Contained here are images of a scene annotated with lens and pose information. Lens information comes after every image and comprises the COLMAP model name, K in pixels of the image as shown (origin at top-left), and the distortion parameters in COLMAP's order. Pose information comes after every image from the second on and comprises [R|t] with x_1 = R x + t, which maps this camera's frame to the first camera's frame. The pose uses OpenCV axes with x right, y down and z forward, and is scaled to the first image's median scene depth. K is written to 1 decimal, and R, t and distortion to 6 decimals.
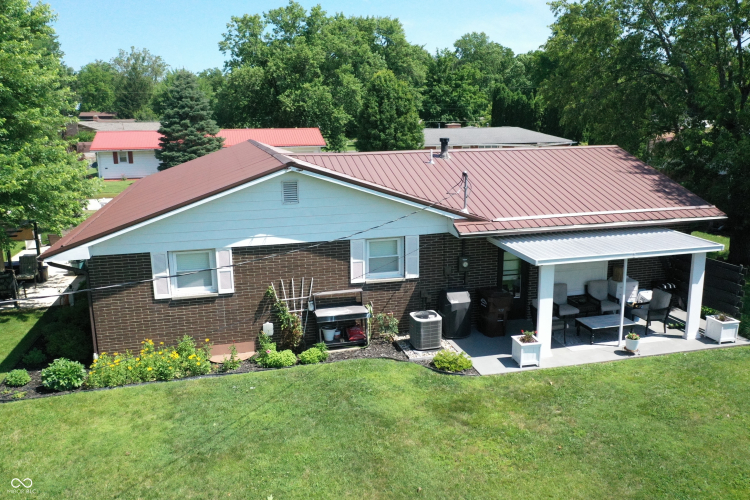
lens RADIAL K [[593.7, 0, 375.0], [0, 593.7, 250.0], [0, 0, 1]] dist [0.001497, 0.003109]
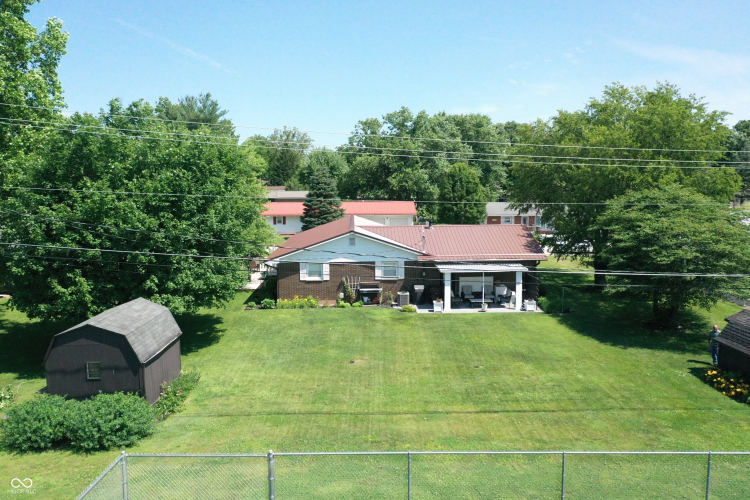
lens RADIAL K [[593.7, 0, 375.0], [0, 593.7, 250.0], [0, 0, 1]] dist [0.001497, 0.003109]
pose [[0.975759, 0.030349, -0.216735, 0.484662], [-0.051937, 0.994158, -0.094615, 0.167087], [0.212598, 0.103578, 0.971635, -1.399425]]
